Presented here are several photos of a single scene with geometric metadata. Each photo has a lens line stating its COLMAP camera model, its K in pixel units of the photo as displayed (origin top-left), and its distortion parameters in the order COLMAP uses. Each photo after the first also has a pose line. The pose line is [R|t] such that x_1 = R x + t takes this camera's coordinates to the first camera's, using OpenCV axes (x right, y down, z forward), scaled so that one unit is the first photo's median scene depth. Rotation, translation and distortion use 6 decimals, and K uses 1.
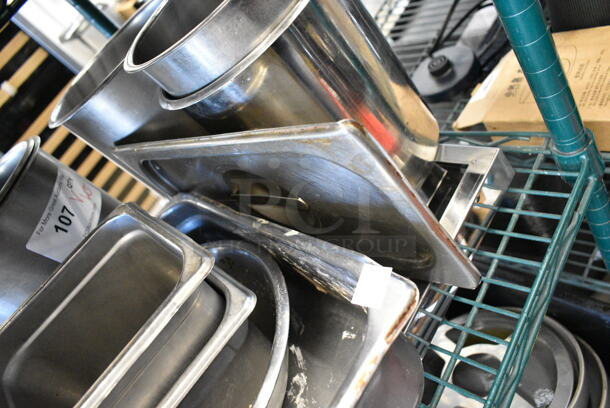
lens RADIAL K [[462.6, 0, 305.0], [0, 462.6, 204.0], [0, 0, 1]] dist [-0.002740, -0.000863]
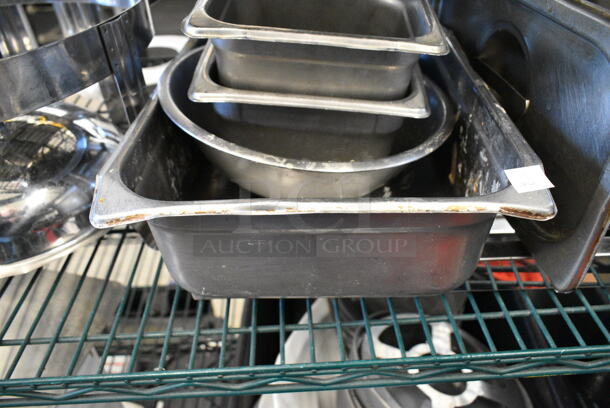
lens RADIAL K [[466.1, 0, 305.9], [0, 466.1, 195.4], [0, 0, 1]] dist [-0.003339, -0.004824]
pose [[0.539751, 0.831380, -0.132200, 0.029875], [-0.798287, 0.555334, 0.233113, 0.232881], [0.267221, -0.020289, 0.963422, -0.091082]]
